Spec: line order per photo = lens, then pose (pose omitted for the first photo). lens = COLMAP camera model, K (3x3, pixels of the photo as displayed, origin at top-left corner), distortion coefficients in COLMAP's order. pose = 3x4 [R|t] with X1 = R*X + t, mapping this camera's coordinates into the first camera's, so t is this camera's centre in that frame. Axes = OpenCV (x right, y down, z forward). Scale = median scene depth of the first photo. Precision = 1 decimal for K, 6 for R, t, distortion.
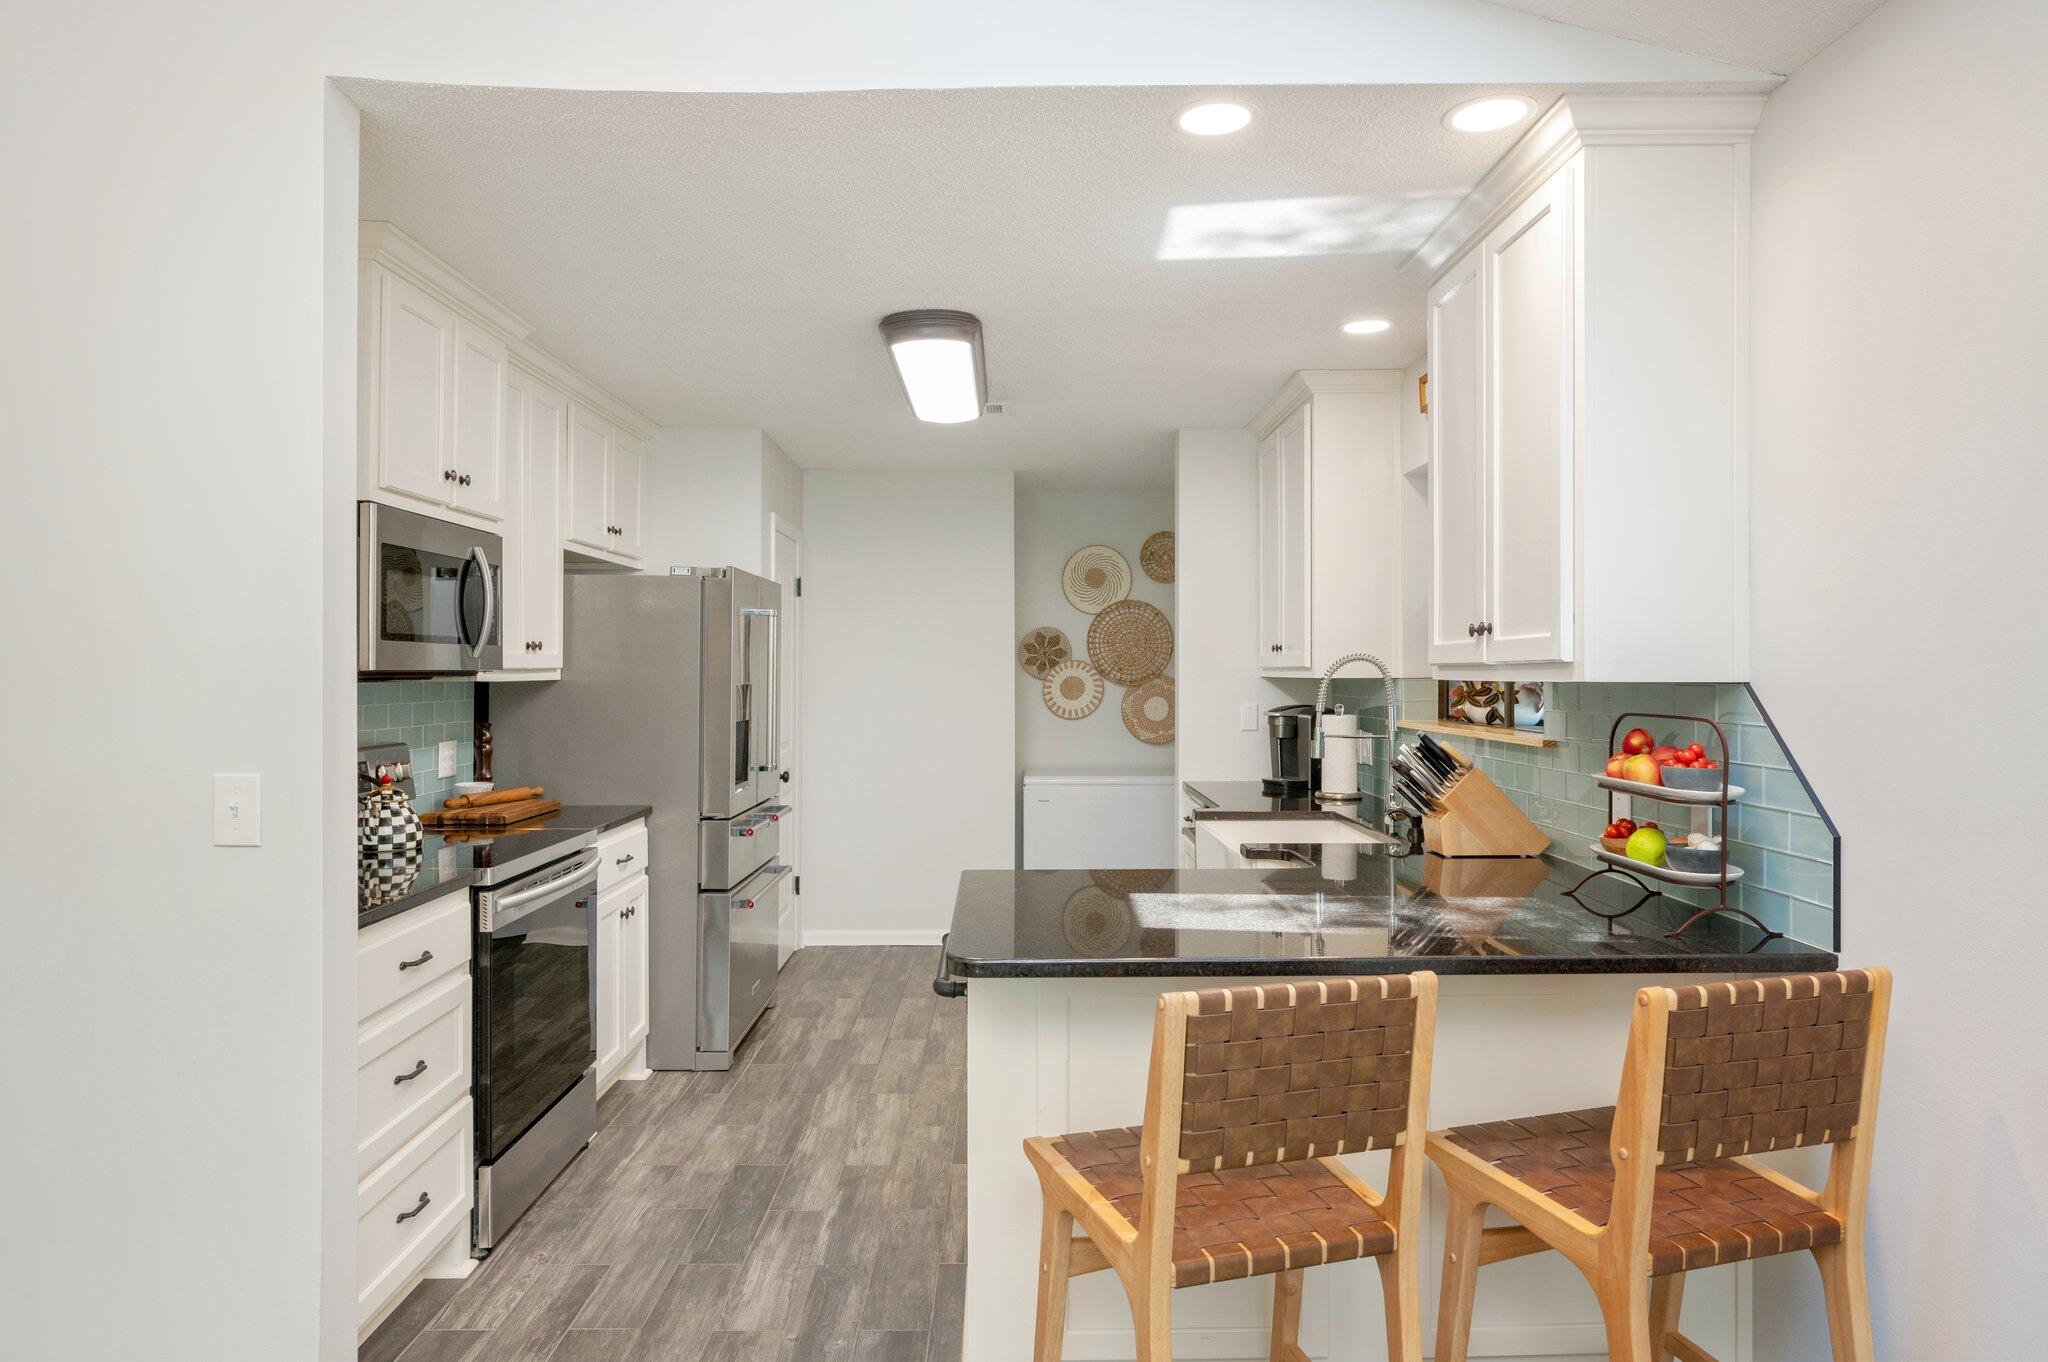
lens RADIAL K [[1237.0, 0, 1025.6], [0, 1237.0, 668.3], [0, 0, 1]] dist [-0.002555, -0.000183]
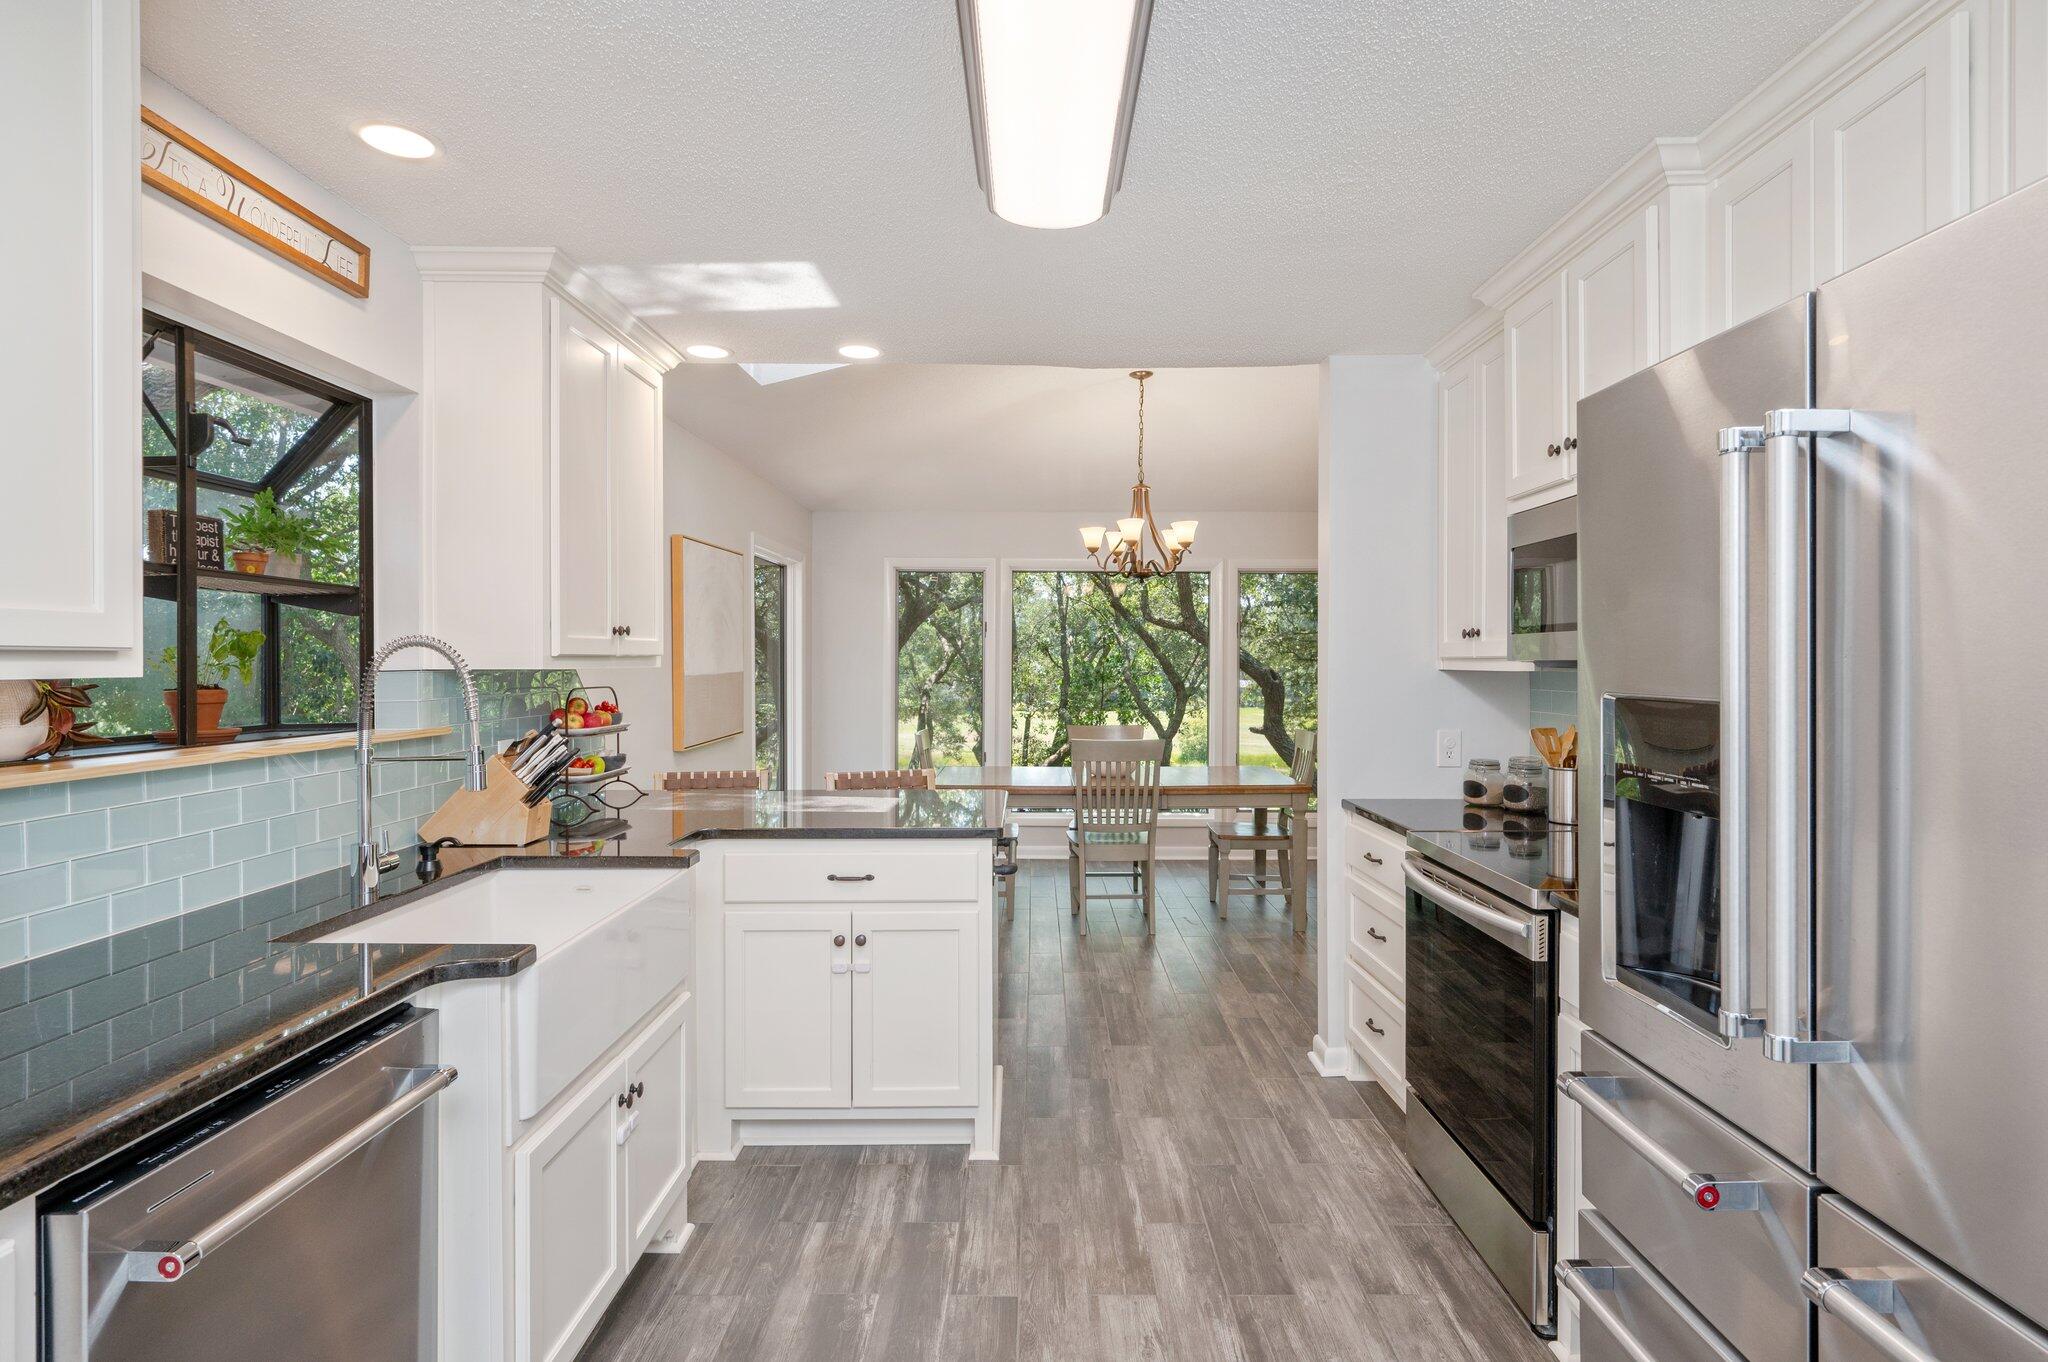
lens RADIAL K [[1067.6, 0, 1036.7], [0, 1067.6, 668.3], [0, 0, 1]] dist [-0.001526, -0.000203]
pose [[-0.999927, 0.002872, 0.011759, -0.074554], [0.002874, 0.999996, 0.000201, 0.005723], [-0.011759, 0.000235, -0.999931, 1.557315]]
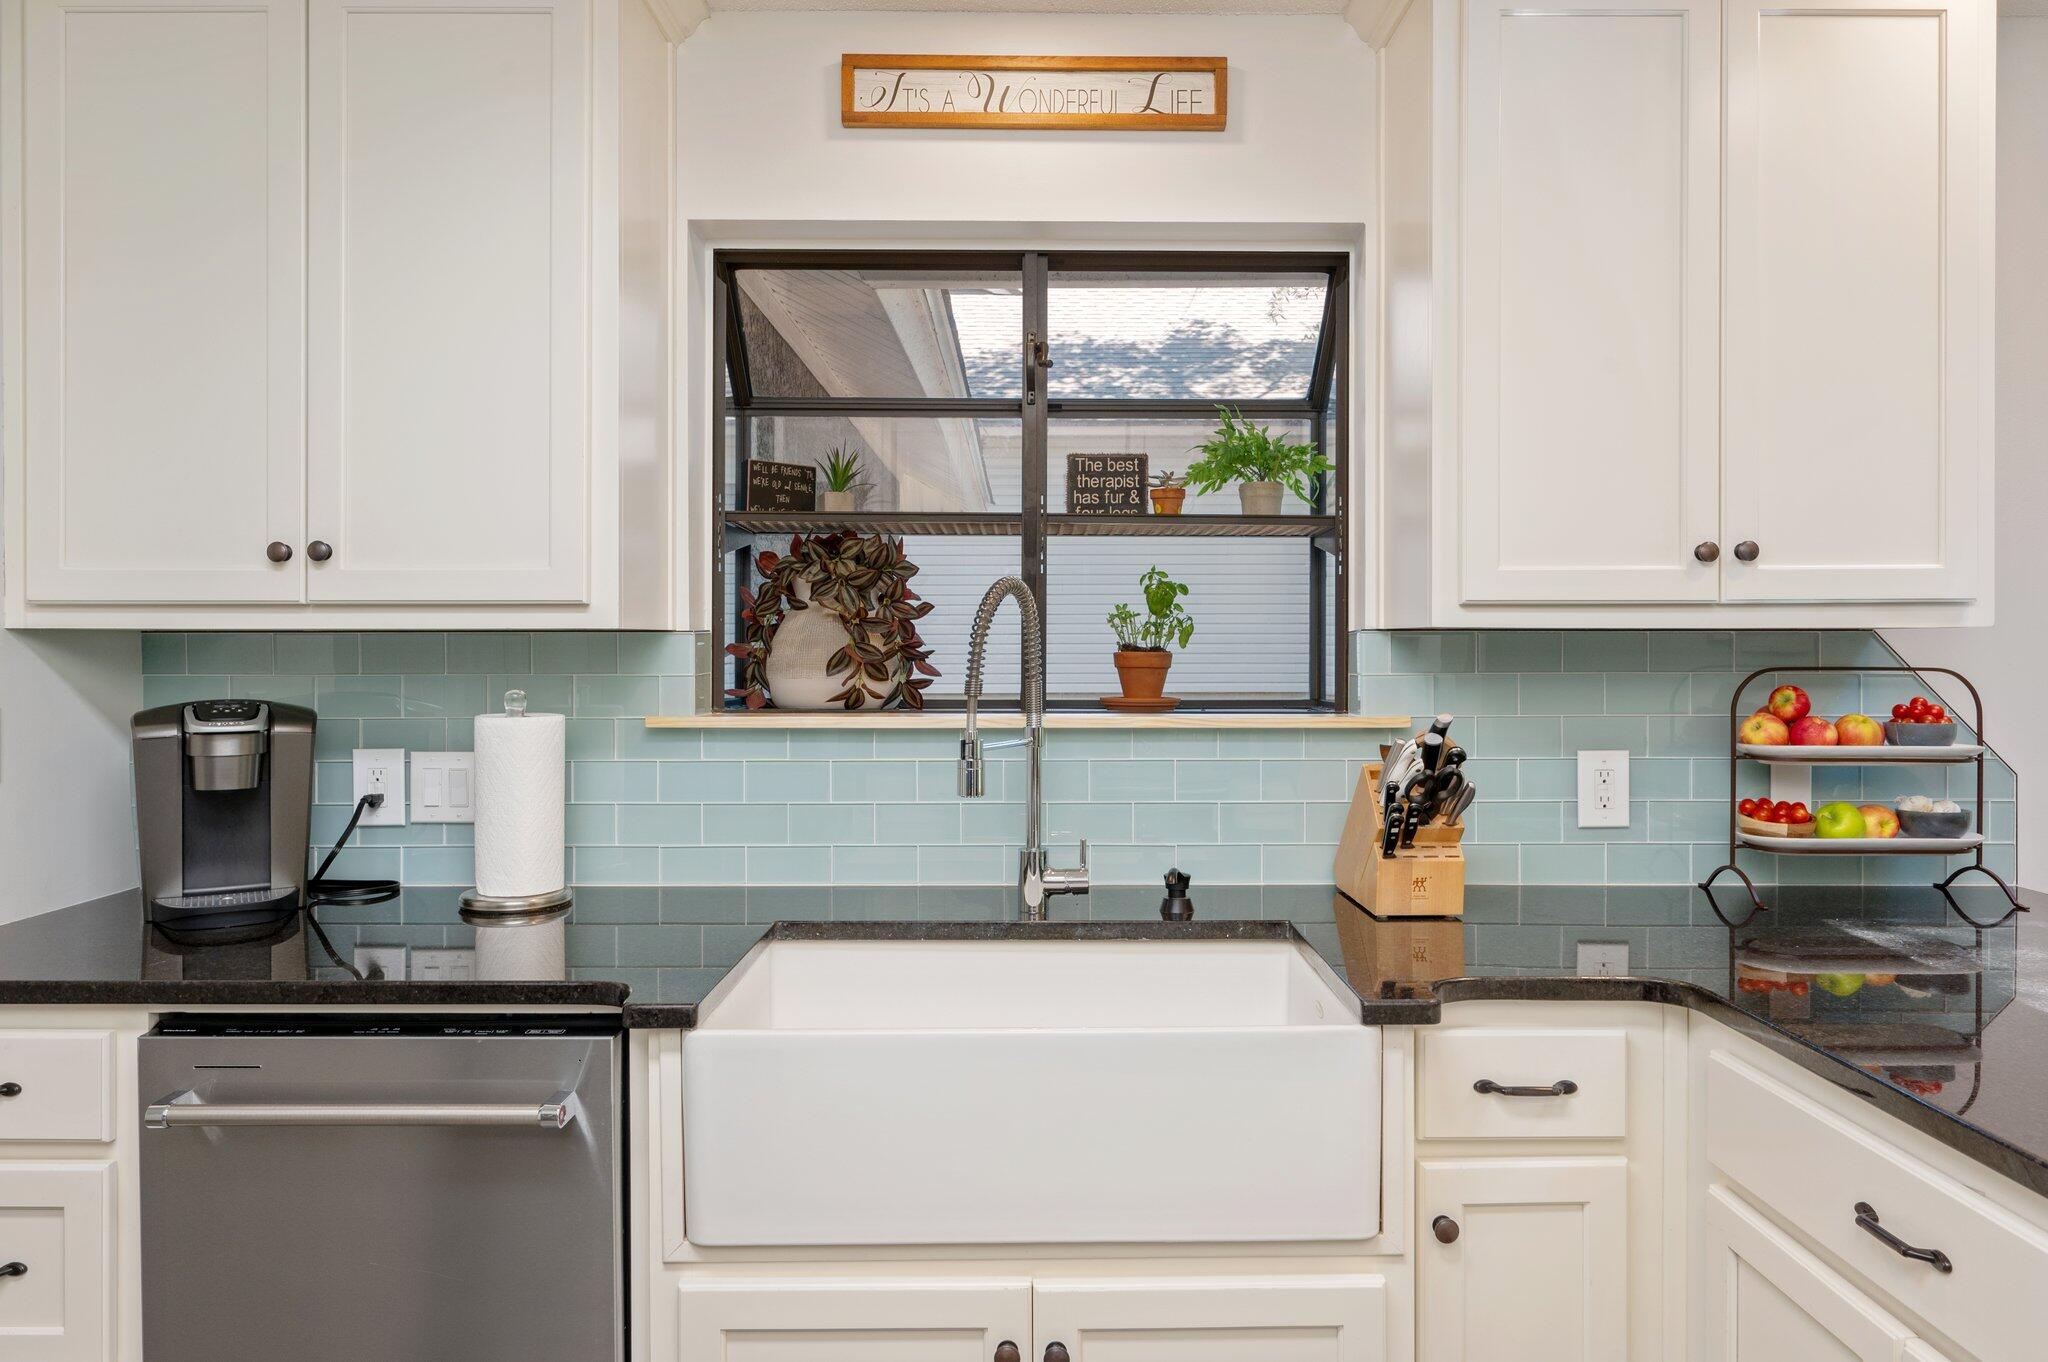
lens RADIAL K [[1339.8, 0, 1027.8], [0, 1339.8, 638.0], [0, 0, 1]] dist [0.001648, 0.000732]
pose [[0.004367, 0.005419, 0.999976, -0.266114], [-0.005866, 0.999968, -0.005394, 0.013918], [-0.999973, -0.005842, 0.004399, 0.990078]]
